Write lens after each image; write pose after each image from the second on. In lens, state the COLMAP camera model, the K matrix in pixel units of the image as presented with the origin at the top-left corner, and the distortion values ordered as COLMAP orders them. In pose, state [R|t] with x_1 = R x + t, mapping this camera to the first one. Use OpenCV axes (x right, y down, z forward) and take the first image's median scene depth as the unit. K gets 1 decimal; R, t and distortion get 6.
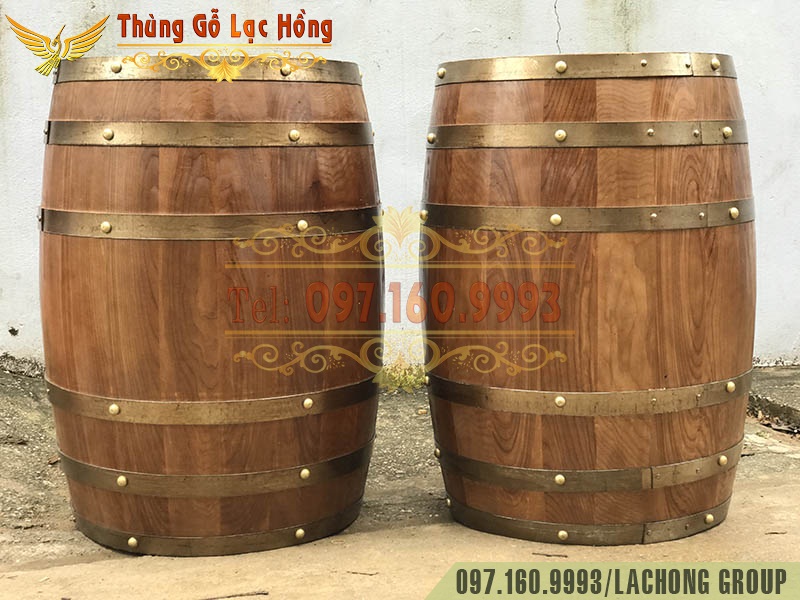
lens RADIAL K [[1276.9, 0, 400.0], [0, 1276.9, 300.0], [0, 0, 1]] dist [-0.004596, 0.456423]
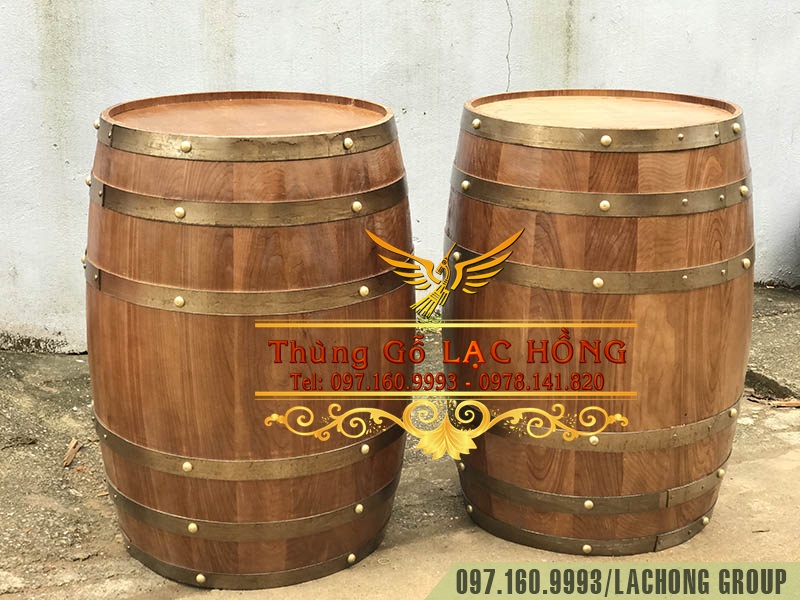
lens RADIAL K [[1276.9, 0, 400.0], [0, 1276.9, 300.0], [0, 0, 1]] dist [-0.004596, 0.456423]
pose [[0.988146, -0.025985, 0.151302, -0.207125], [0.000700, 0.986323, 0.164822, -0.225426], [-0.153516, -0.162762, 0.974649, -0.033896]]
